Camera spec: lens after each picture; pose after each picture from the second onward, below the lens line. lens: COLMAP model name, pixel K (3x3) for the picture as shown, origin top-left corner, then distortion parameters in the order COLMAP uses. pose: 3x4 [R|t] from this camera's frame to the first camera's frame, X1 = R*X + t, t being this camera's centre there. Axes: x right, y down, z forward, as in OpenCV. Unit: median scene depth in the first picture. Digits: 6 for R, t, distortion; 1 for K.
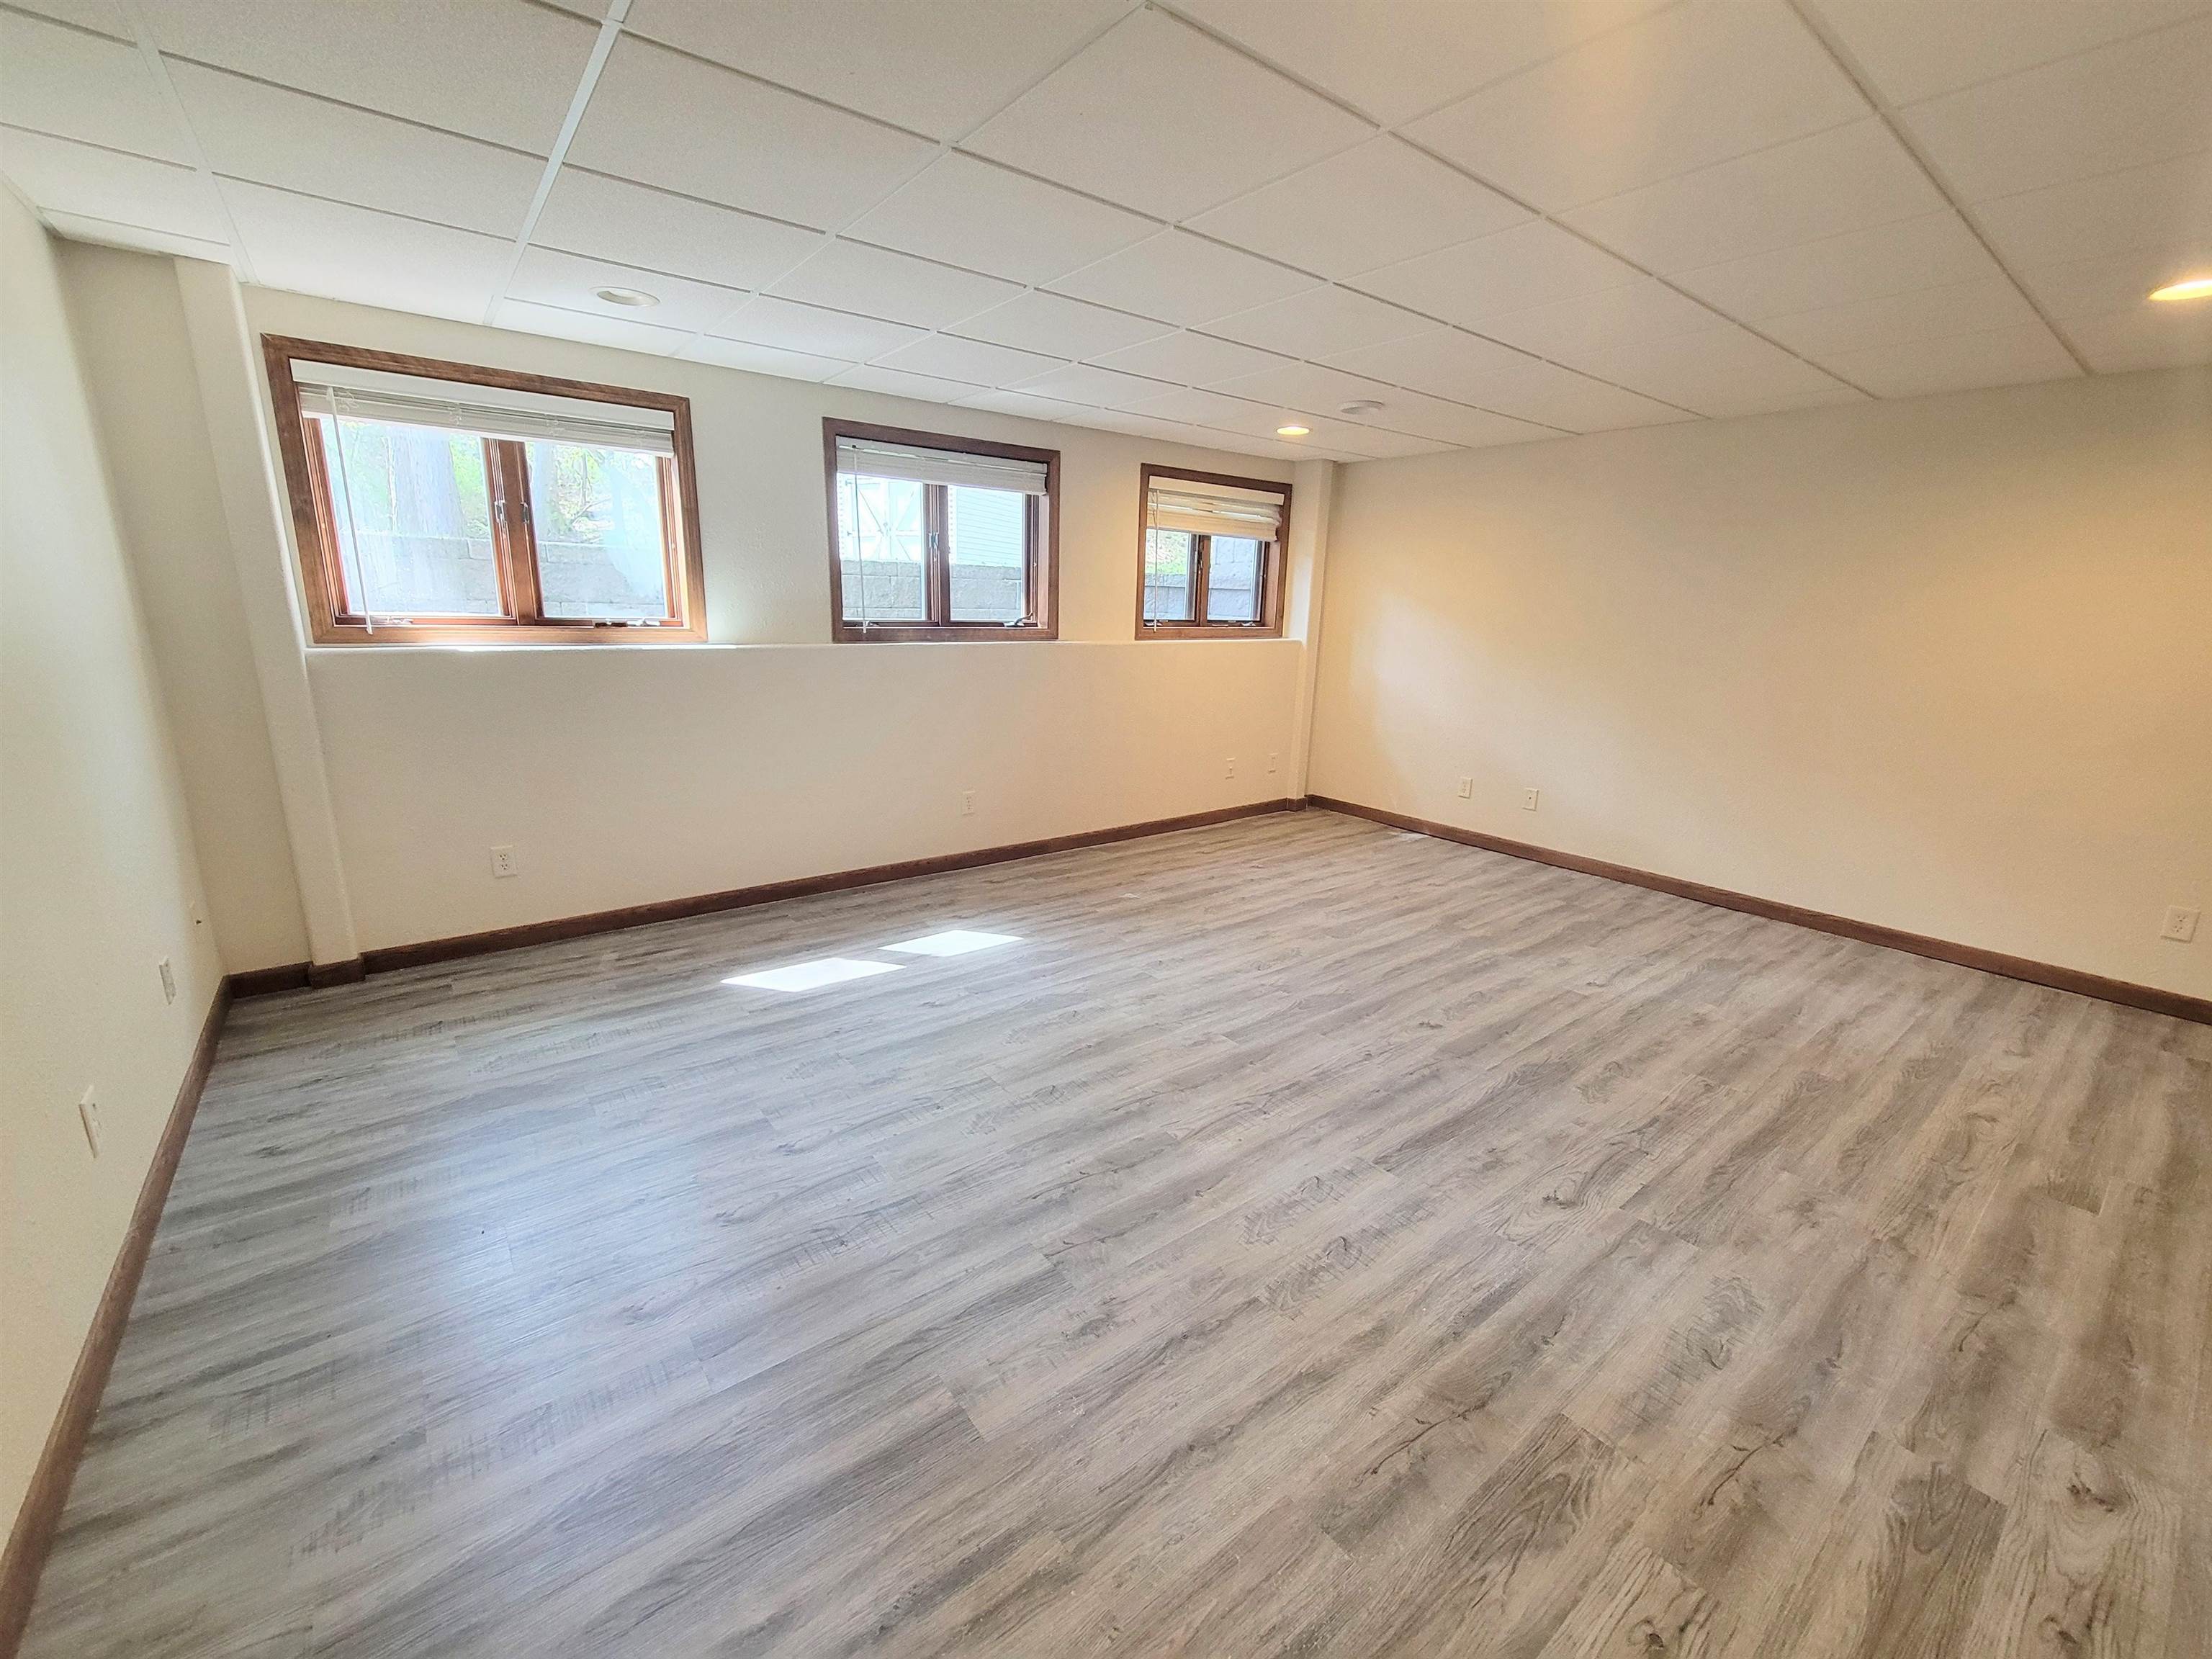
lens RADIAL K [[901.5, 0, 1106.0], [0, 901.5, 829.5], [0, 0, 1]] dist [-0.000199, -0.000227]
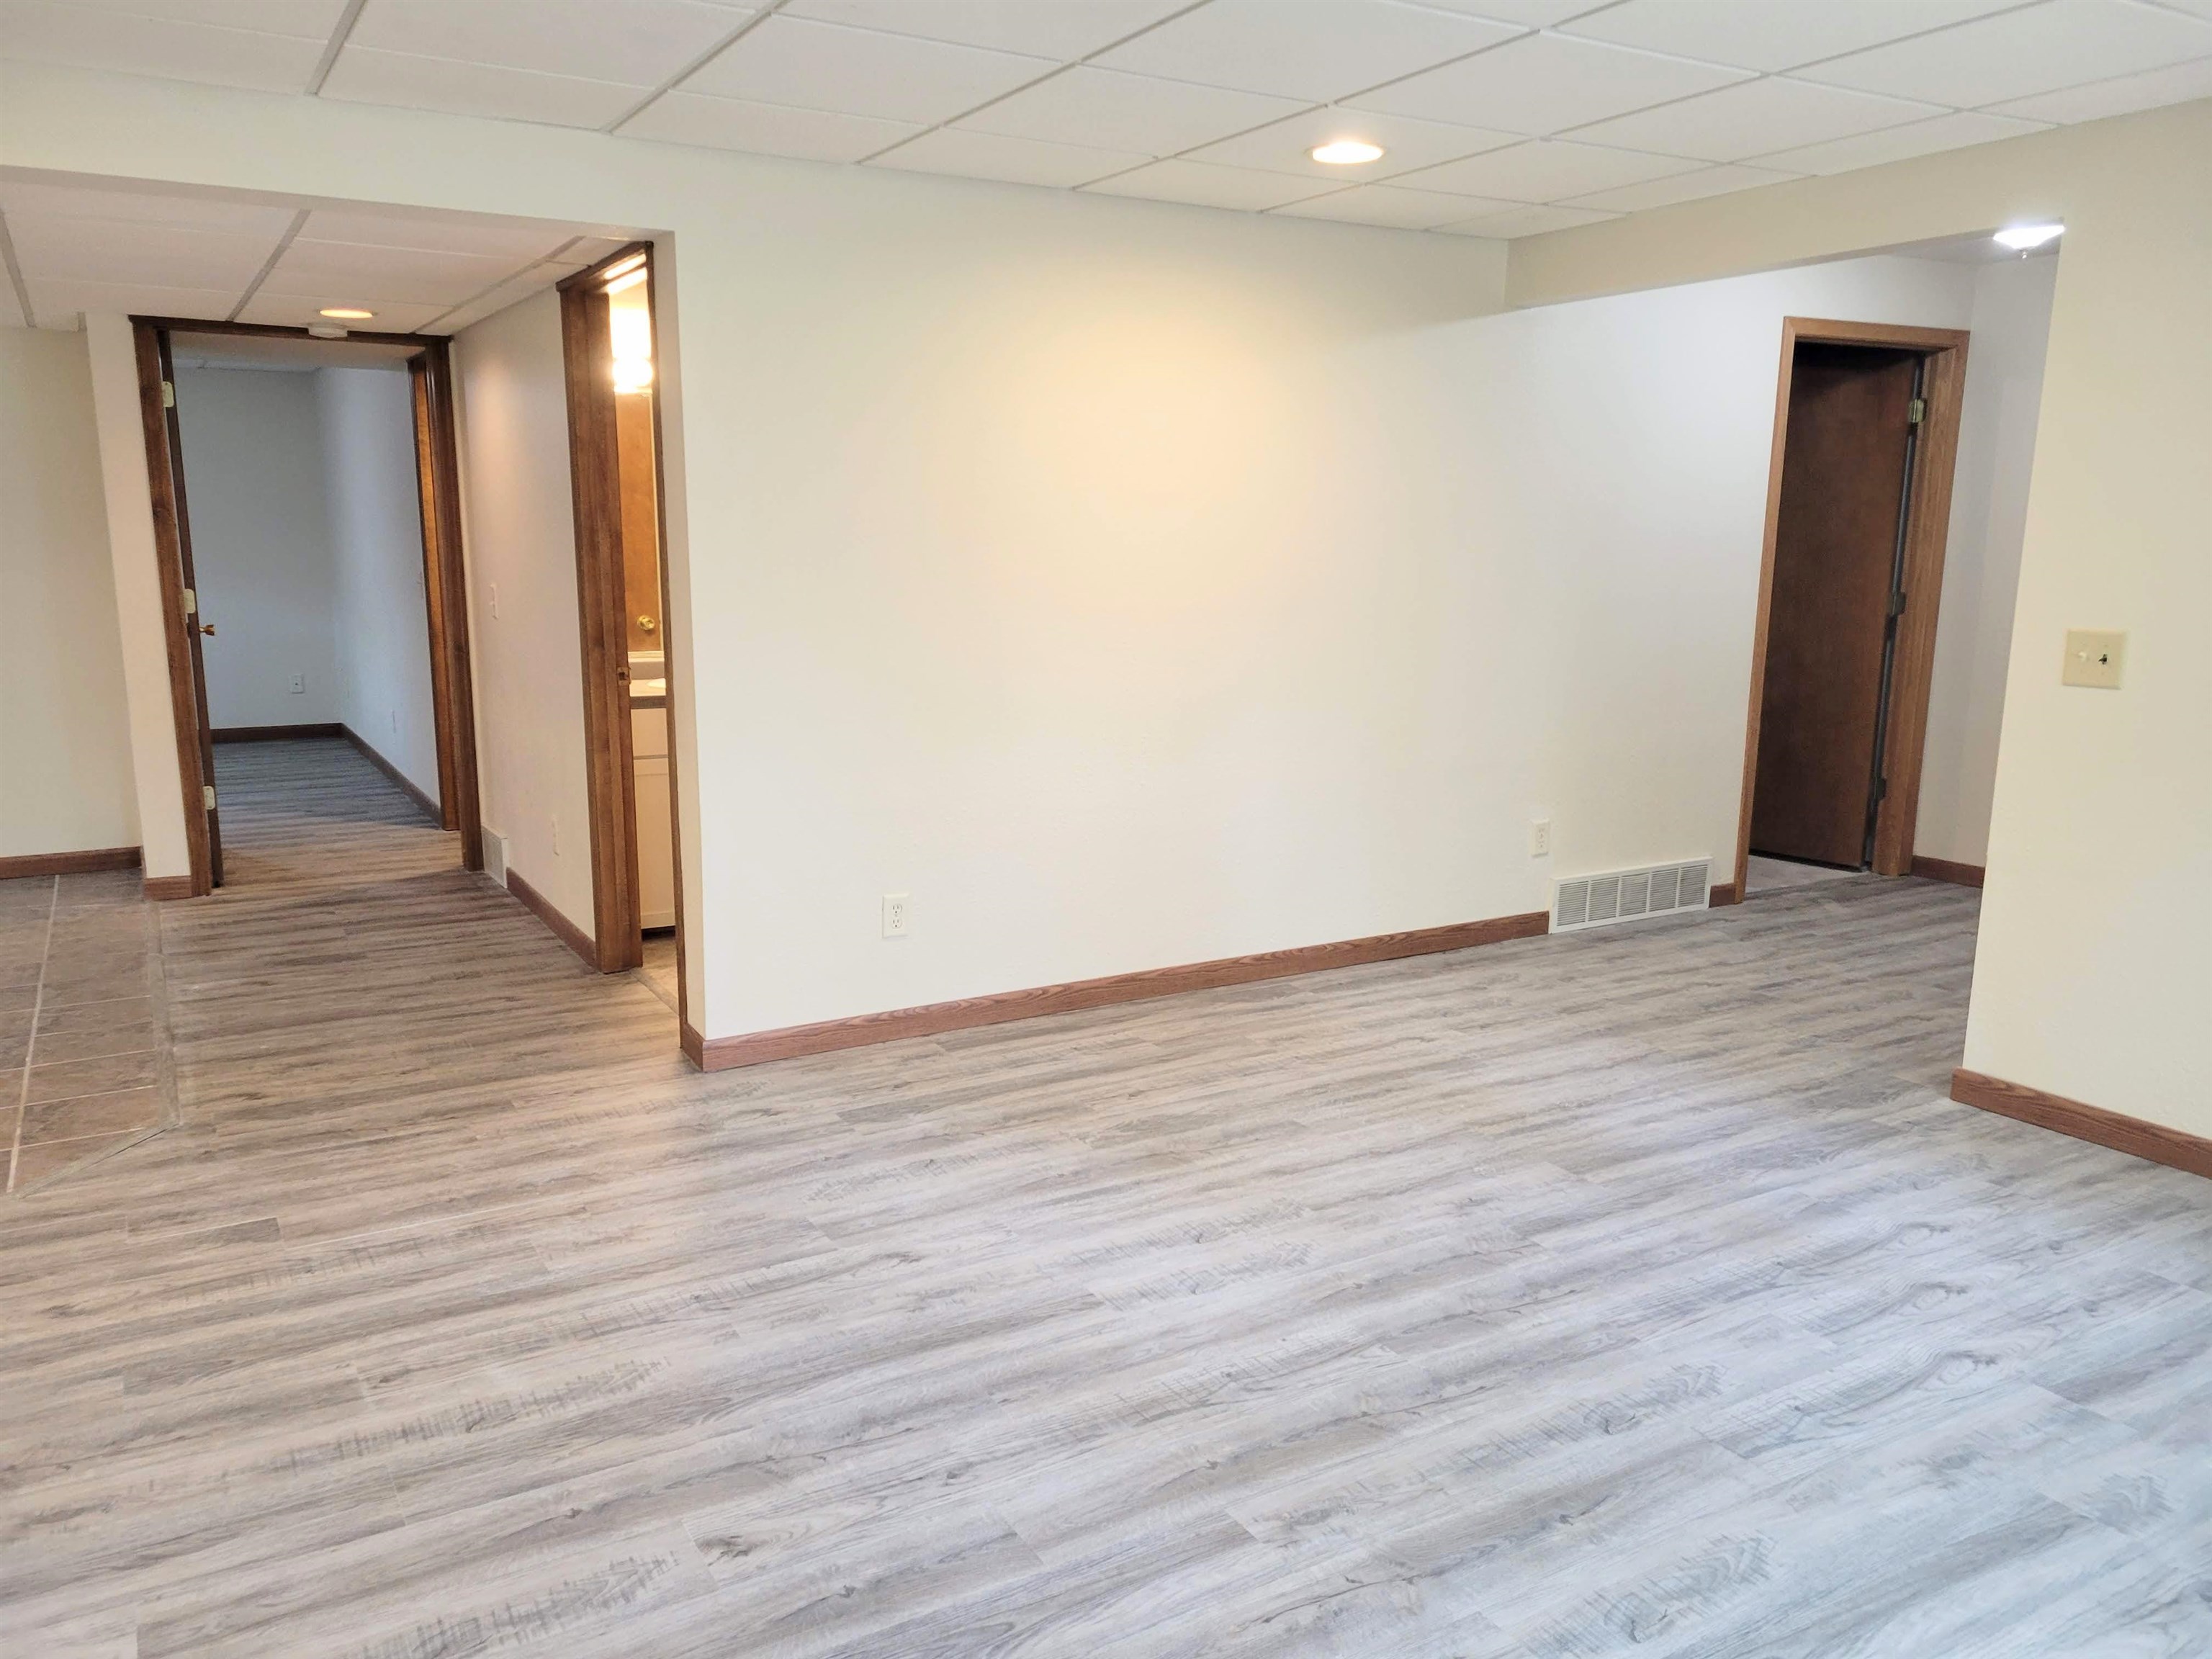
lens RADIAL K [[1662.5, 0, 1106.0], [0, 1662.5, 829.5], [0, 0, 1]] dist [0.041867, 0.000267]
pose [[-0.990800, -0.054533, 0.123860, 0.149634], [0.003246, 0.905379, 0.424592, -0.520700], [-0.135294, 0.421088, -0.896873, 1.992314]]
